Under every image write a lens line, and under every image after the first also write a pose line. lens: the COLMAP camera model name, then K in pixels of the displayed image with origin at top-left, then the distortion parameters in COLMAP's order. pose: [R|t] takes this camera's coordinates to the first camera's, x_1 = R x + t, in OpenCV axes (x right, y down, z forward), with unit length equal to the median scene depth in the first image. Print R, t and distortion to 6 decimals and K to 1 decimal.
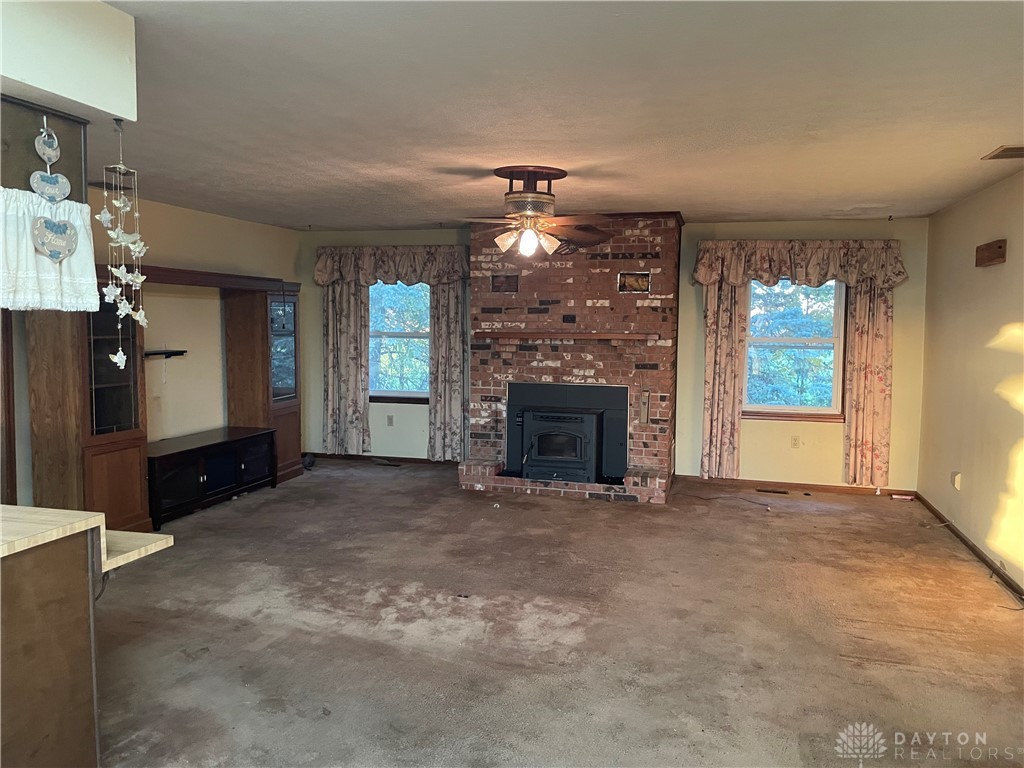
lens RADIAL K [[789.8, 0, 516.4], [0, 789.8, 382.7], [0, 0, 1]] dist [0.050667, -0.054259]
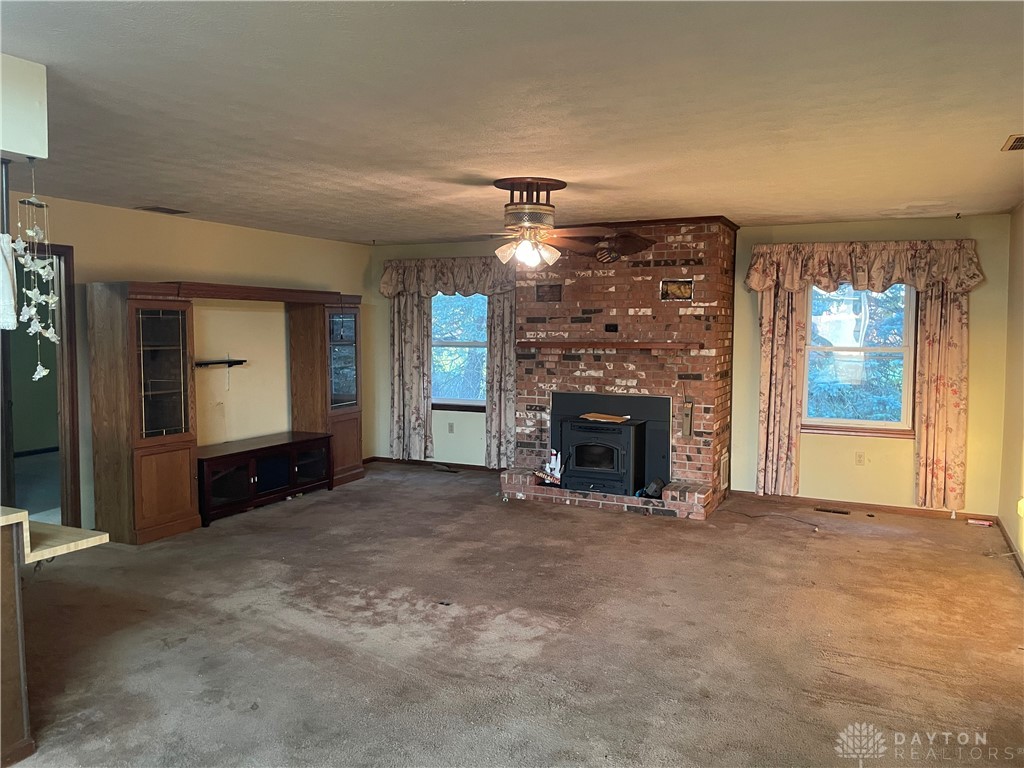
lens RADIAL K [[789.8, 0, 516.0], [0, 789.8, 383.5], [0, 0, 1]] dist [0.050667, -0.054259]
pose [[0.983365, 0.006833, -0.181510, 0.135506], [-0.008145, 0.999946, -0.006487, -0.004530], [0.181456, 0.007857, 0.983368, 0.010230]]
